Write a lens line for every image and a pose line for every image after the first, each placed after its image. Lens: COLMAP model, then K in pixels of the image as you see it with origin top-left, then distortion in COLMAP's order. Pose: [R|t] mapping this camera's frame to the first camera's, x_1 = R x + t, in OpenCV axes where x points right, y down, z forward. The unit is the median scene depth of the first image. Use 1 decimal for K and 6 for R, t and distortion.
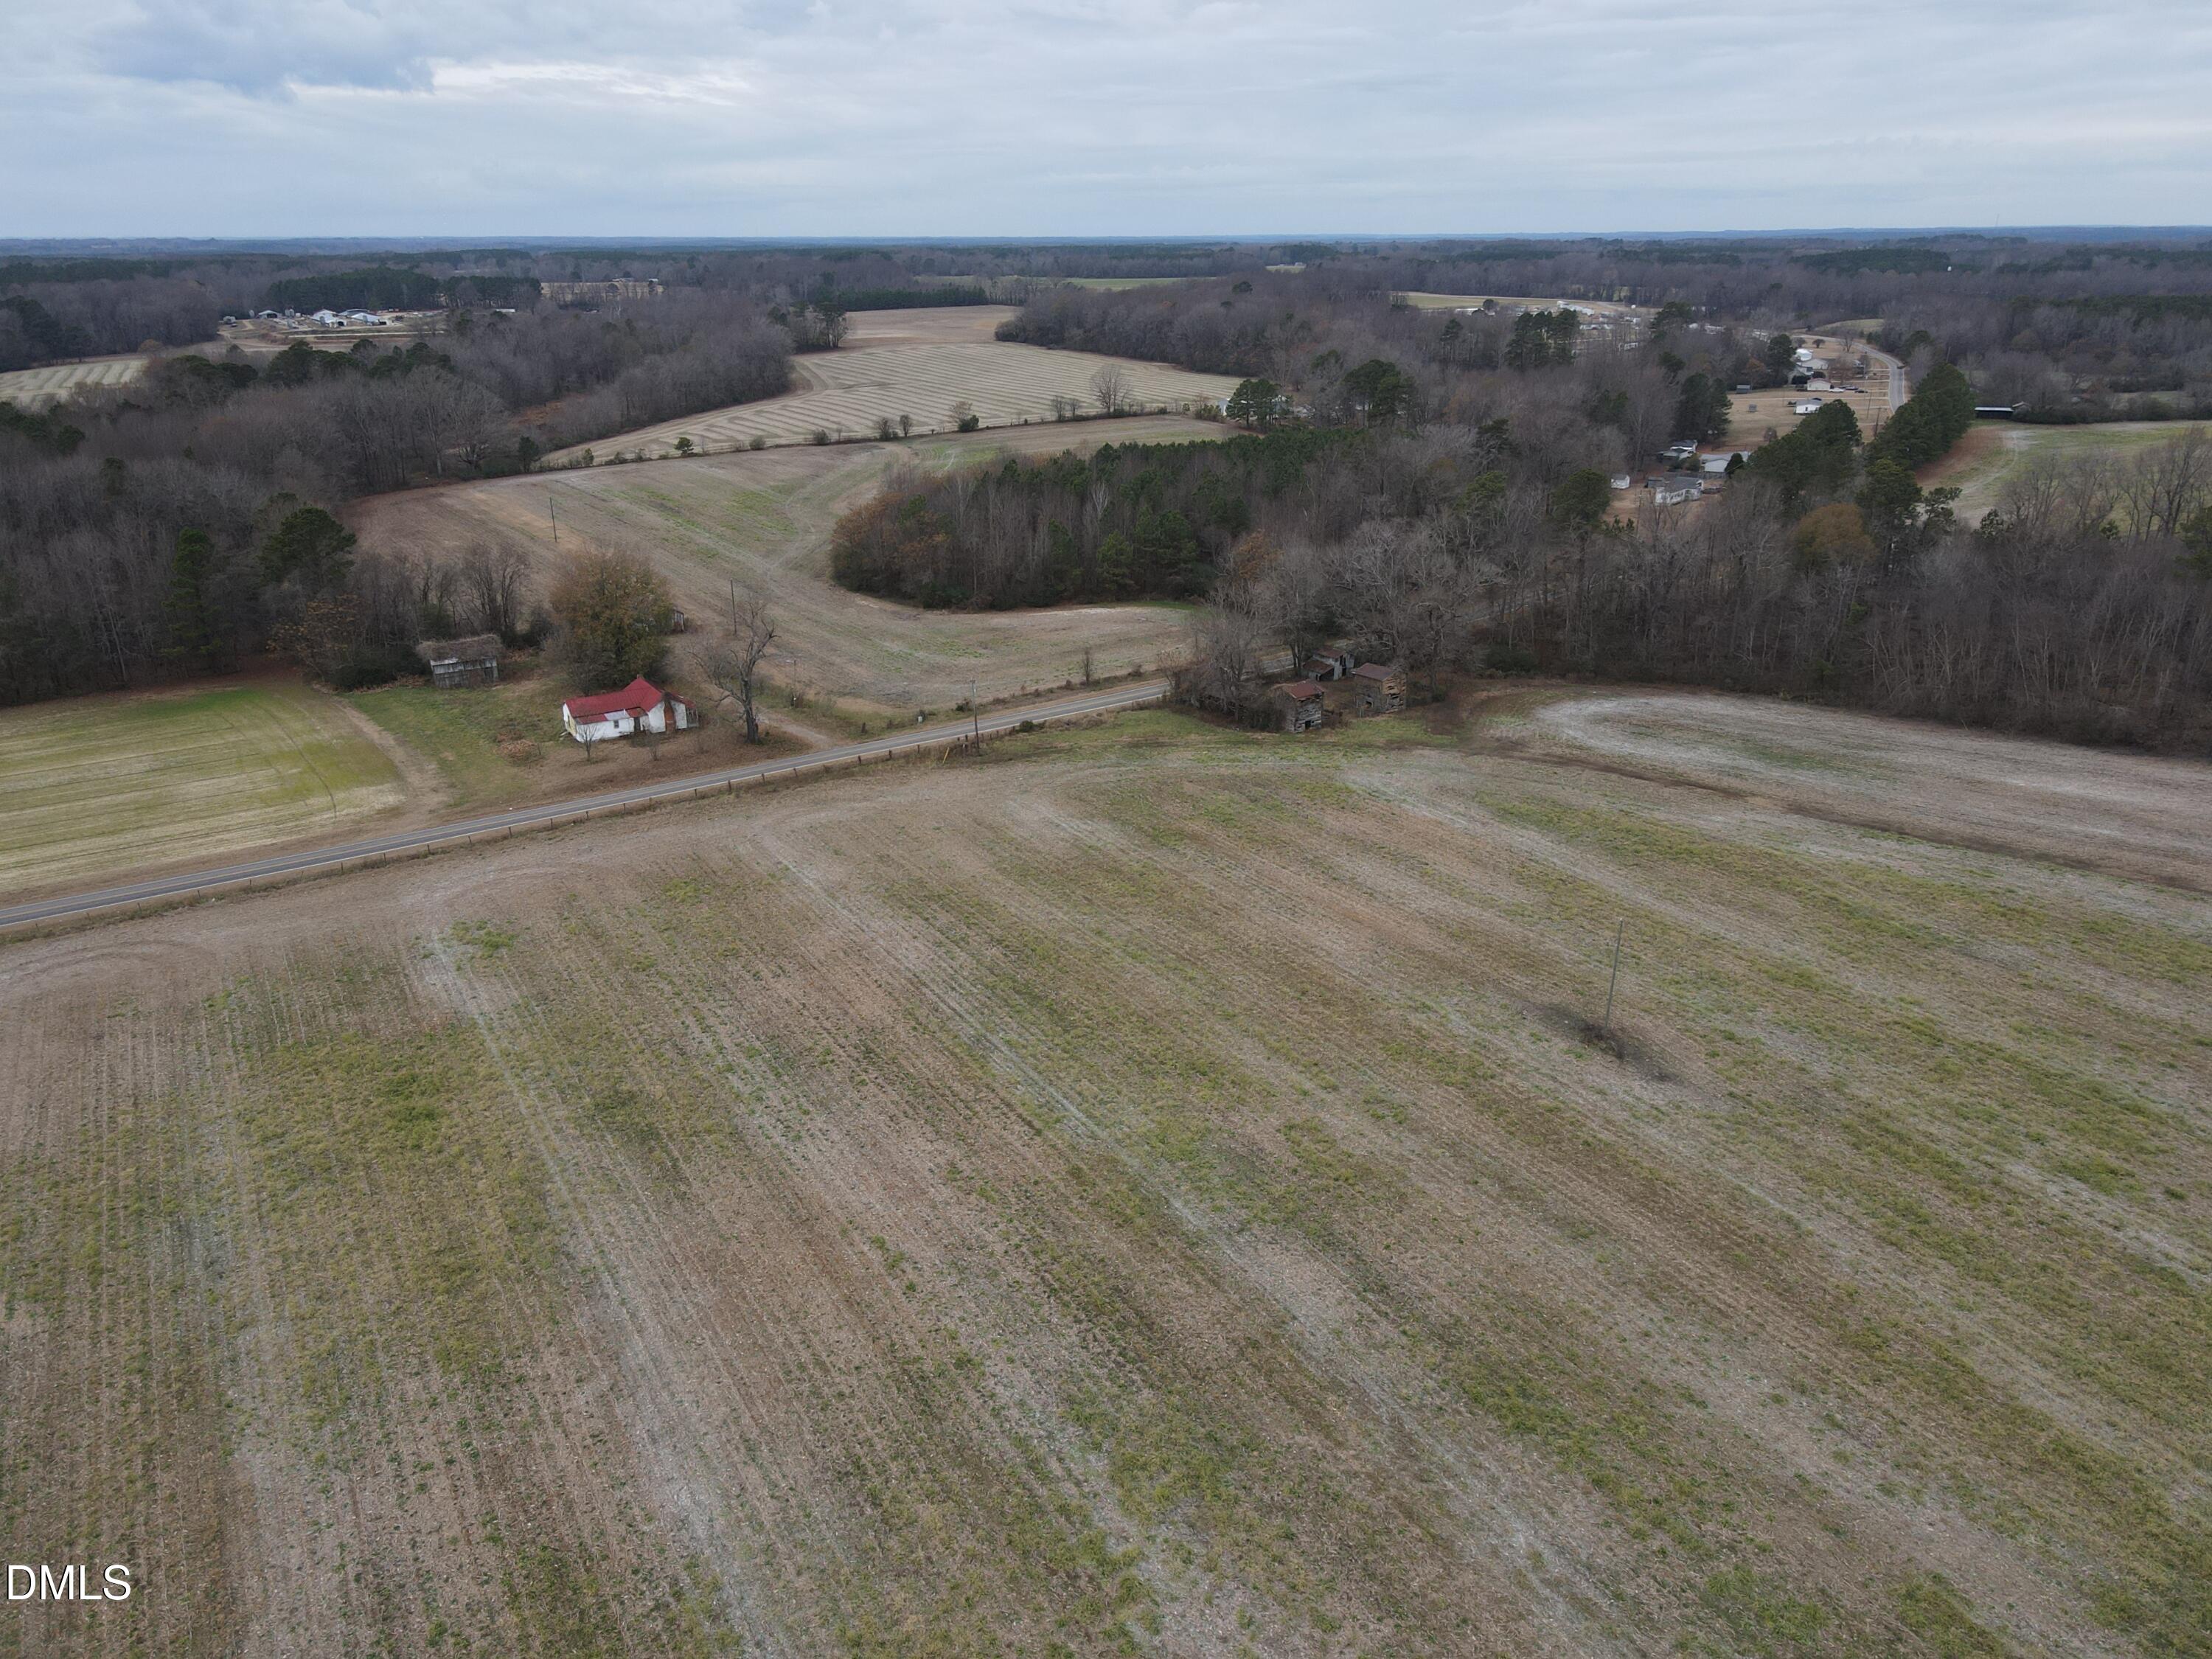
lens RADIAL K [[1593.0, 0, 1106.0], [0, 1593.0, 829.5], [0, 0, 1]] dist [0.007648, 0.028934]
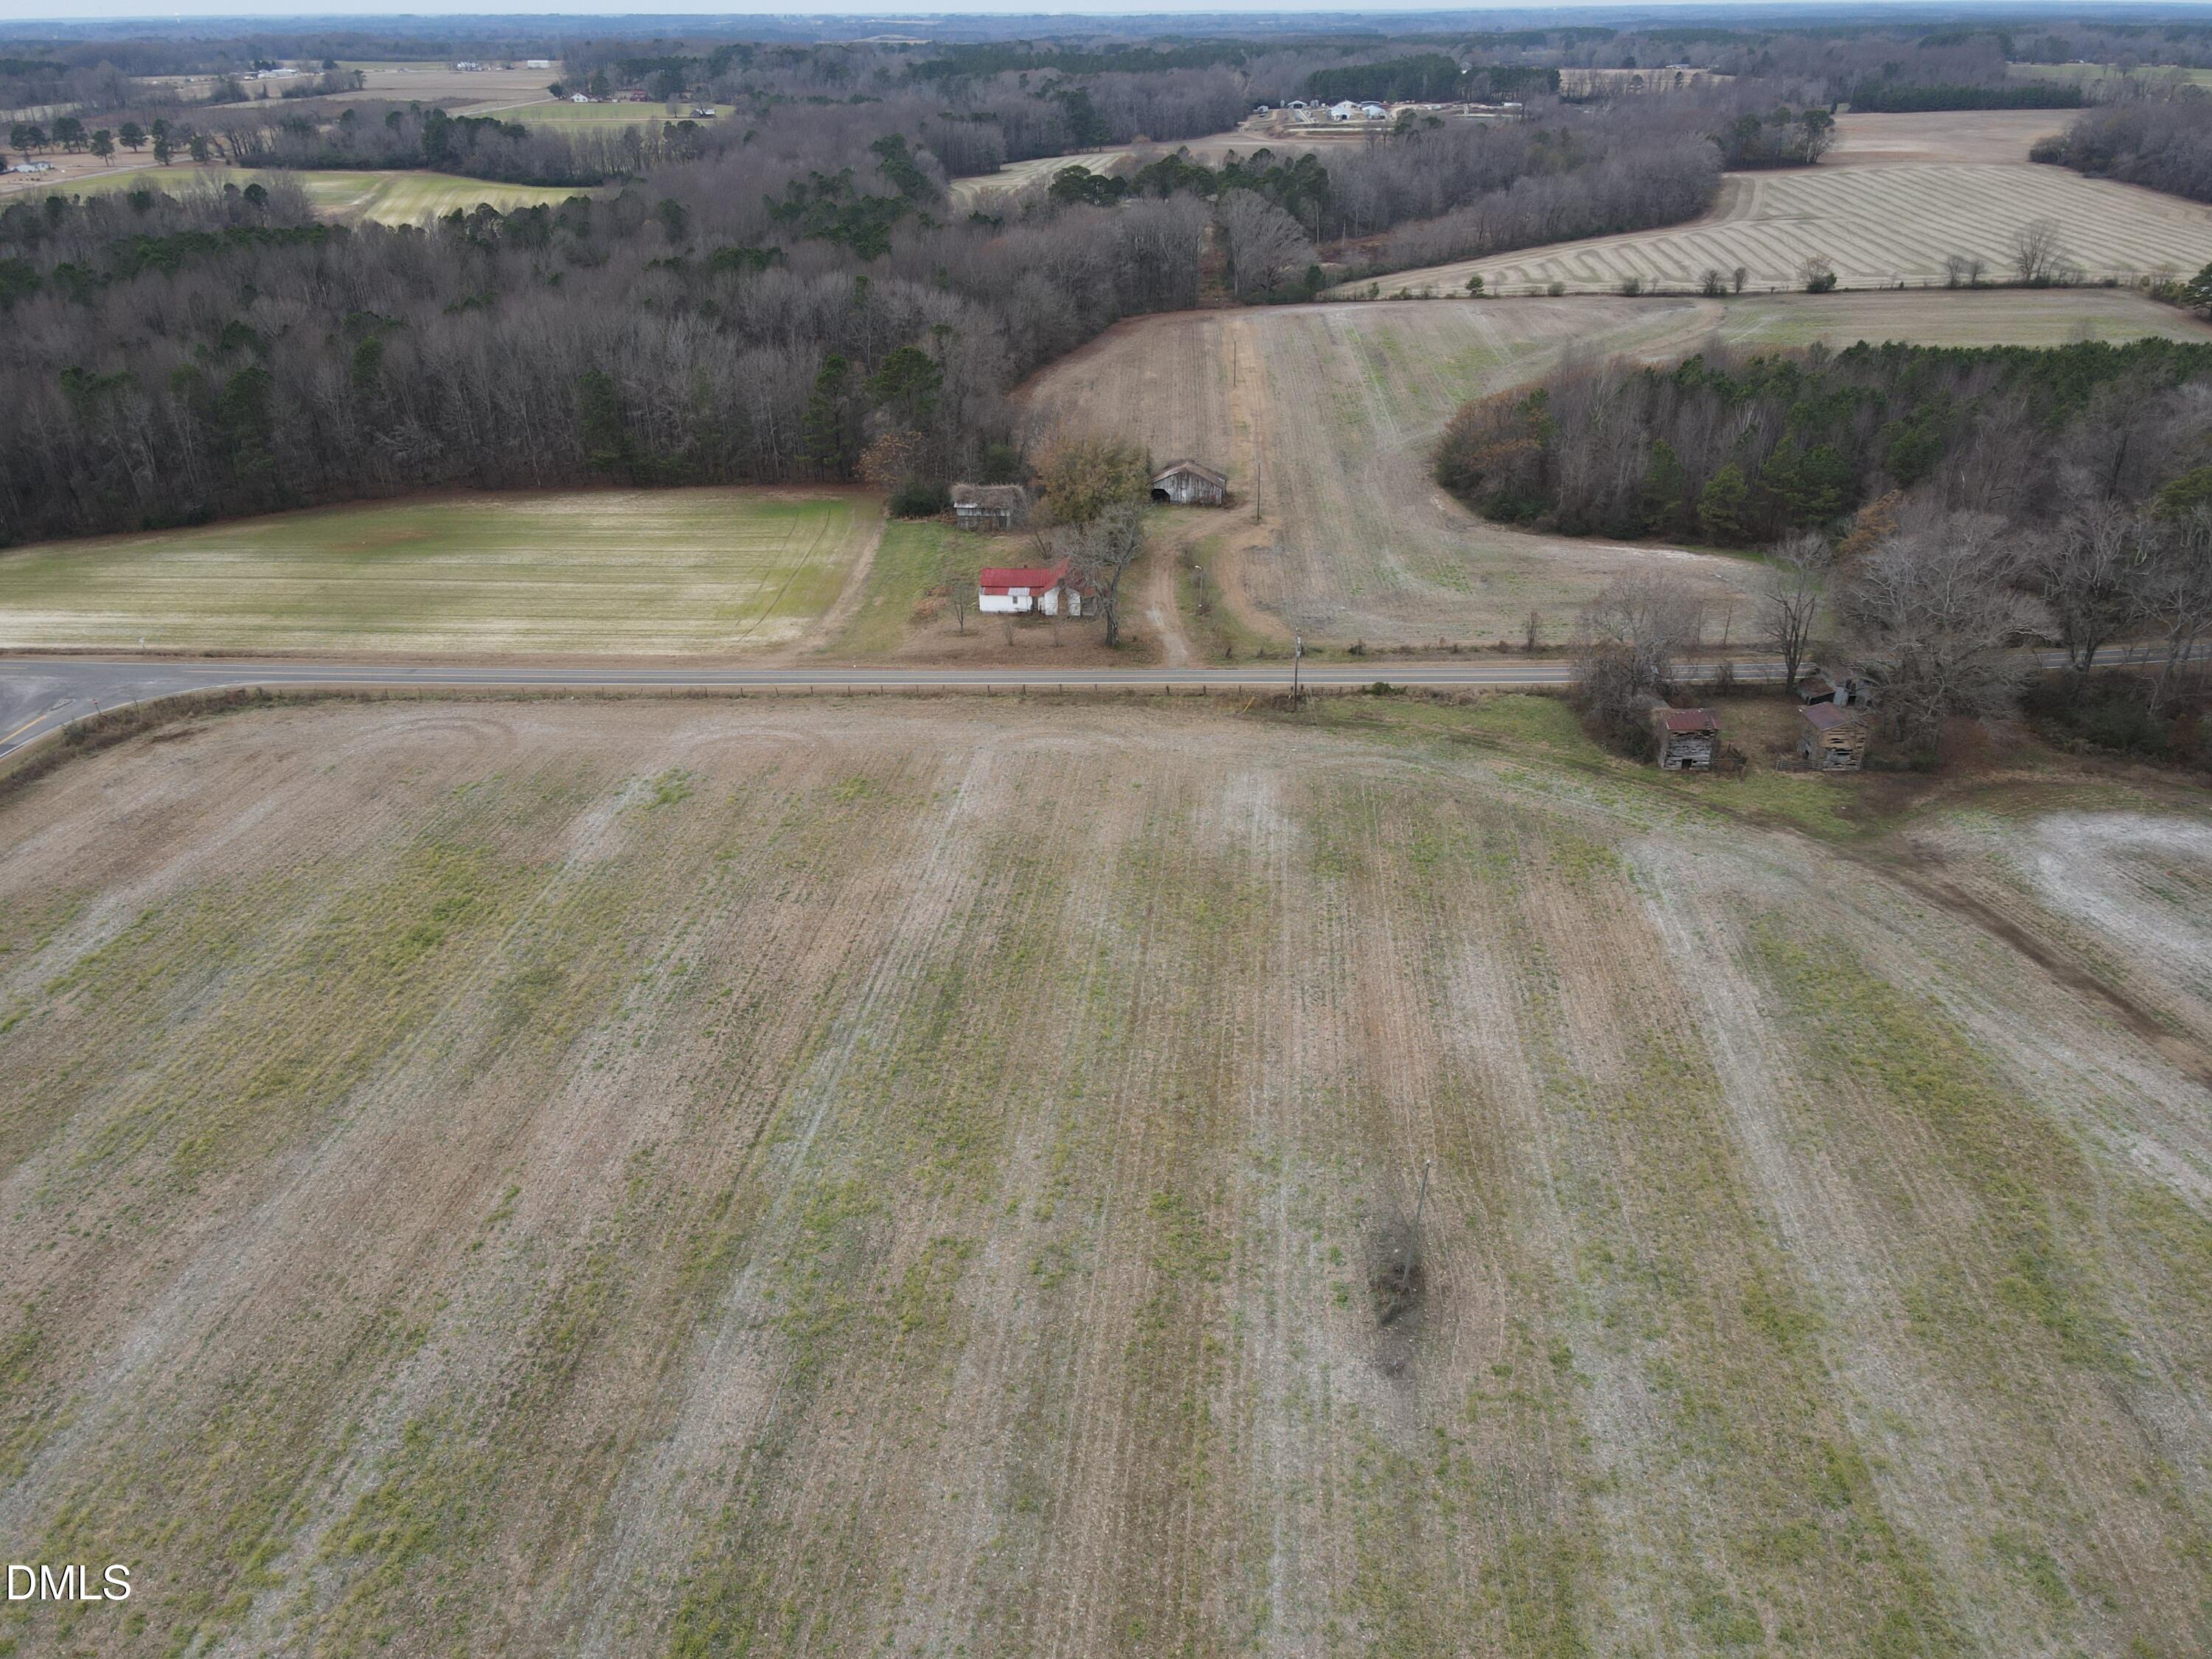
lens RADIAL K [[1593.0, 0, 1106.0], [0, 1593.0, 829.5], [0, 0, 1]] dist [0.007648, 0.028934]
pose [[0.812113, 0.267496, -0.518574, 0.323084], [-0.204206, 0.962820, 0.176854, -0.118959], [0.546601, -0.037730, 0.836543, 0.158033]]
